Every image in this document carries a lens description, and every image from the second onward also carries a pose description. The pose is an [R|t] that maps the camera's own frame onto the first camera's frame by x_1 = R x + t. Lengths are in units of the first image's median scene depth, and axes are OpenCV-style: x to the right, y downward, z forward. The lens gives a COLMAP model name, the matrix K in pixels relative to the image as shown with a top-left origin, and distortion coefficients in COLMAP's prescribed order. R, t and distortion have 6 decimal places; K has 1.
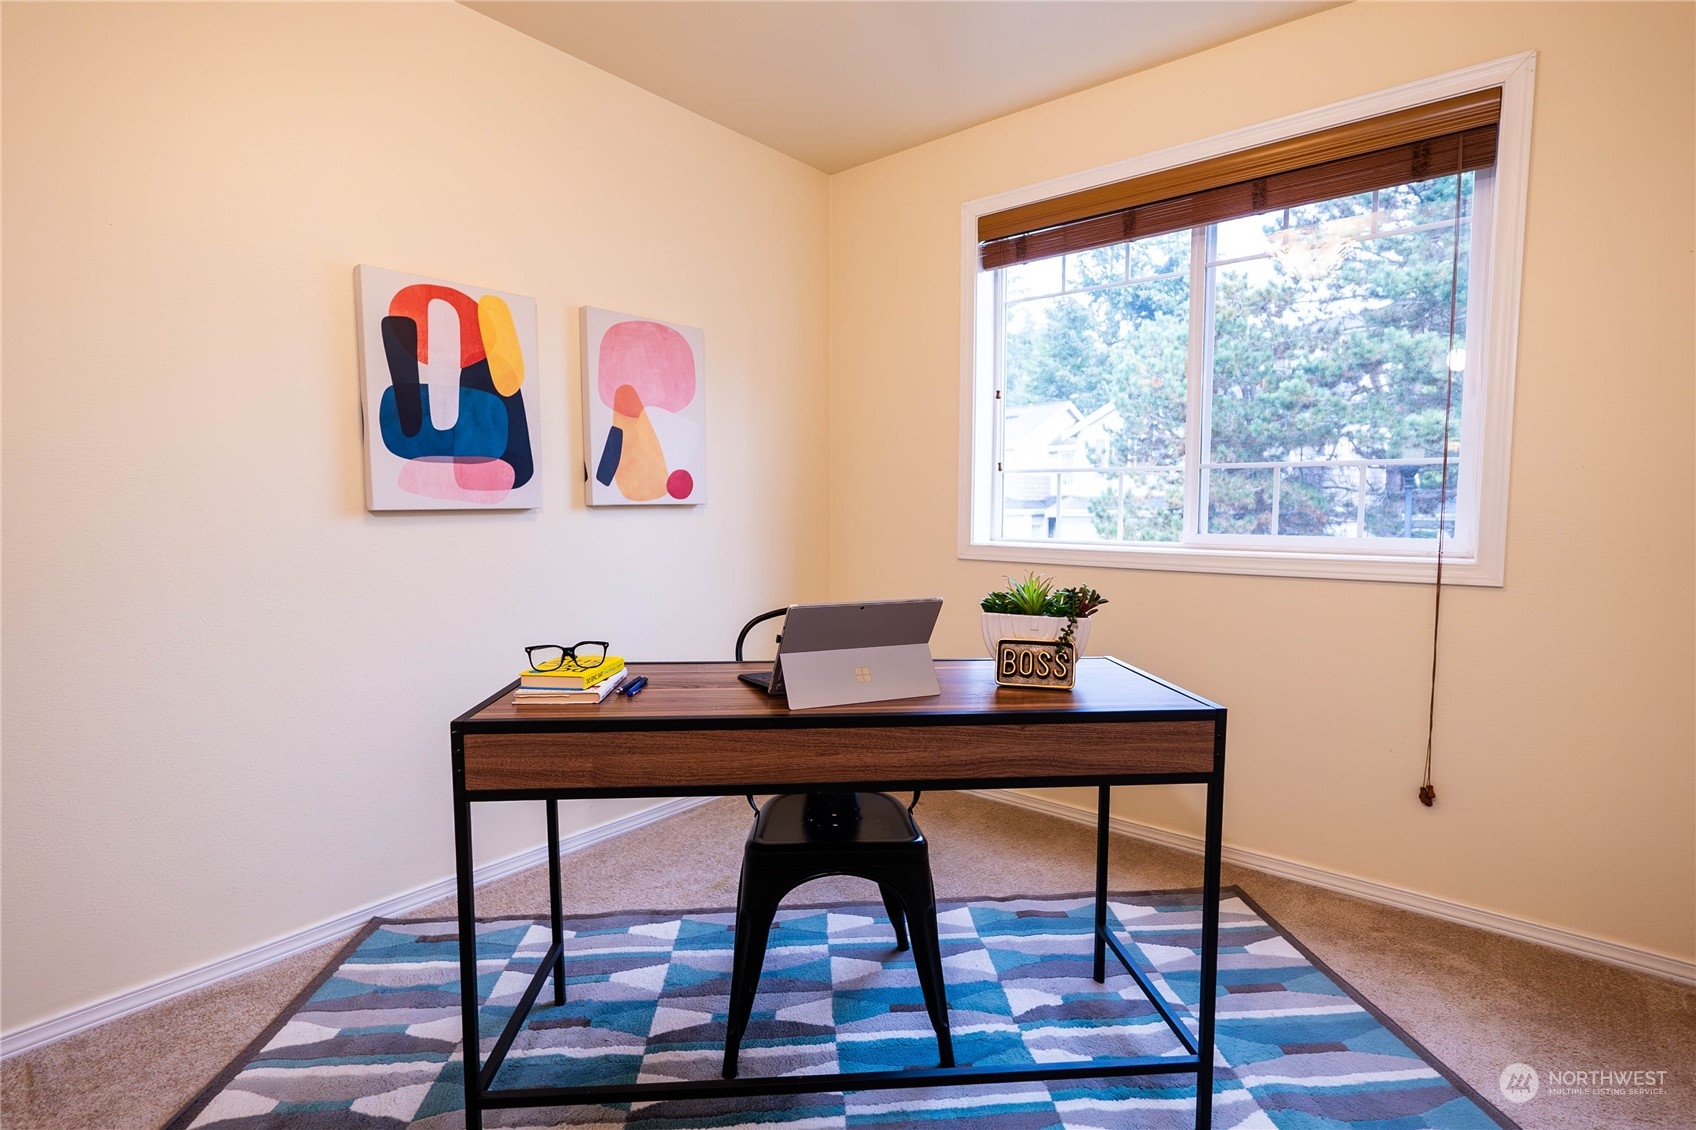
lens RADIAL K [[781.6, 0, 851.0], [0, 781.6, 571.1], [0, 0, 1]] dist [-0.002812, -0.000017]
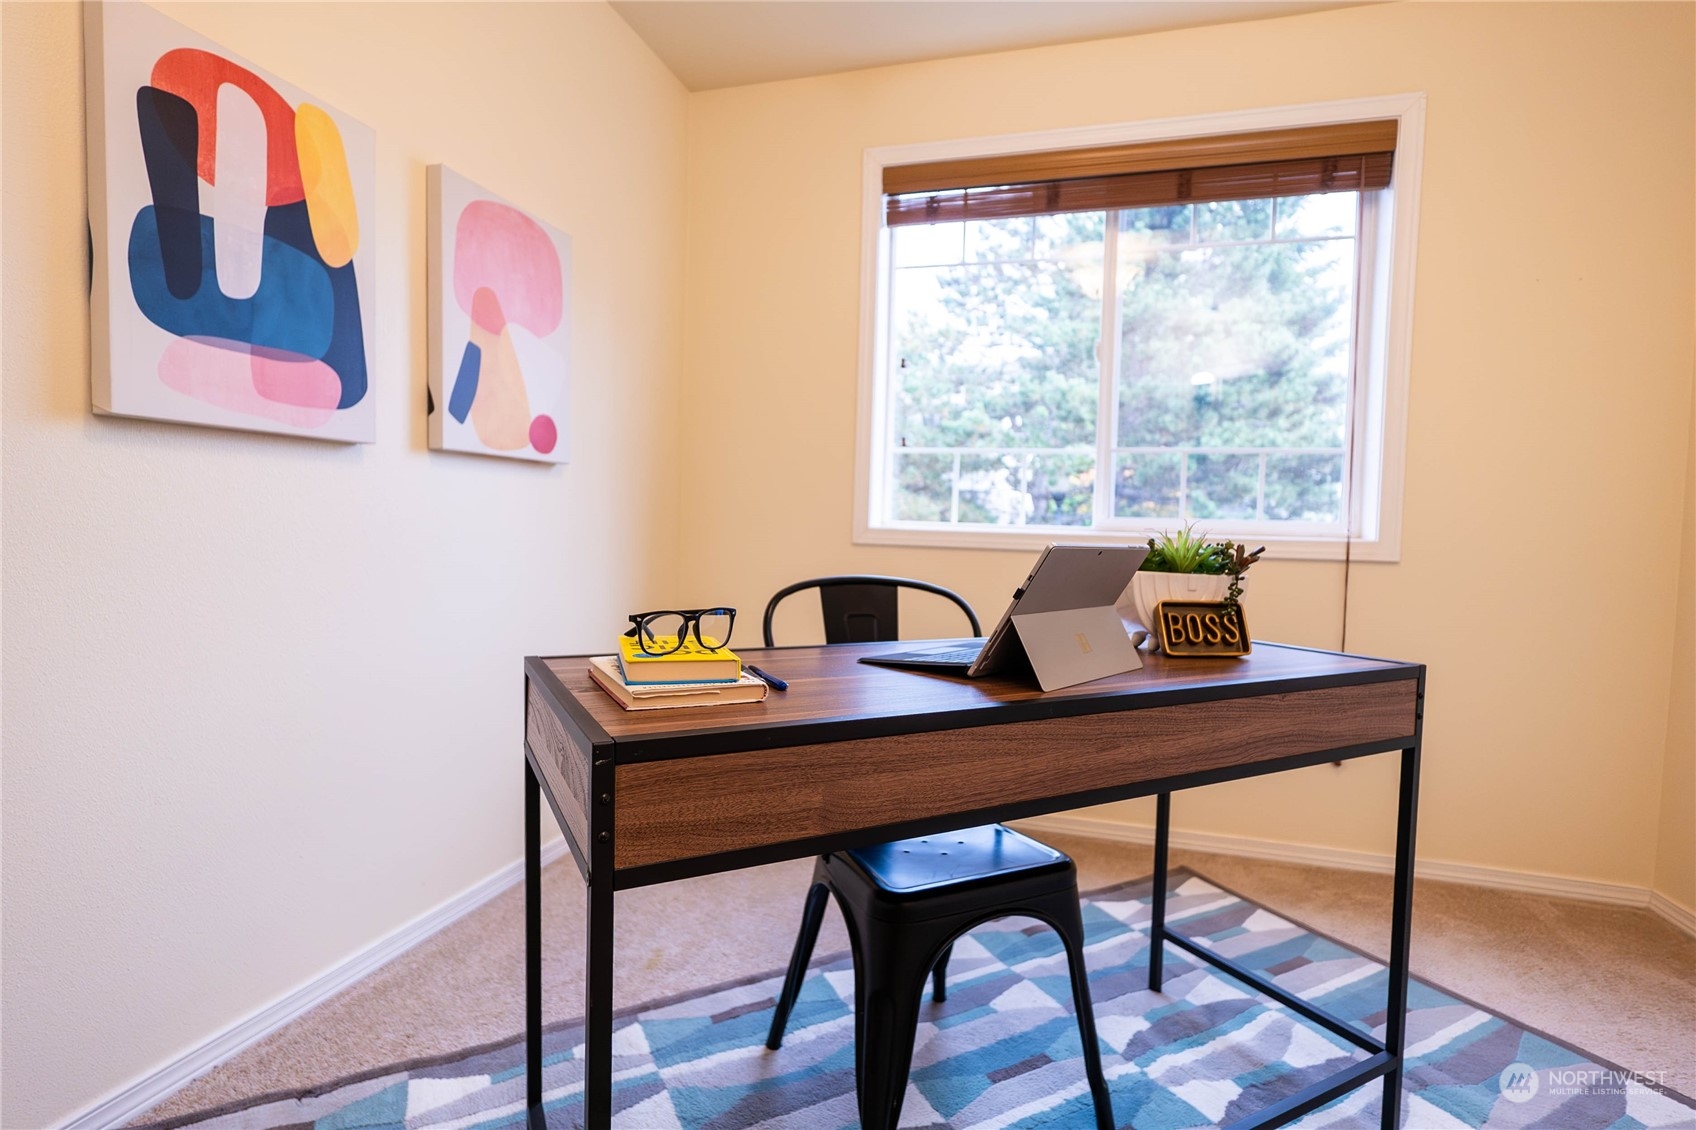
lens RADIAL K [[791.1, 0, 836.6], [0, 791.1, 567.8], [0, 0, 1]] dist [-0.003843, -0.000475]
pose [[0.922172, 0.005141, 0.386745, -0.327703], [0.005358, 0.999646, -0.026064, 0.050880], [-0.386742, 0.026107, 0.921818, 0.251339]]
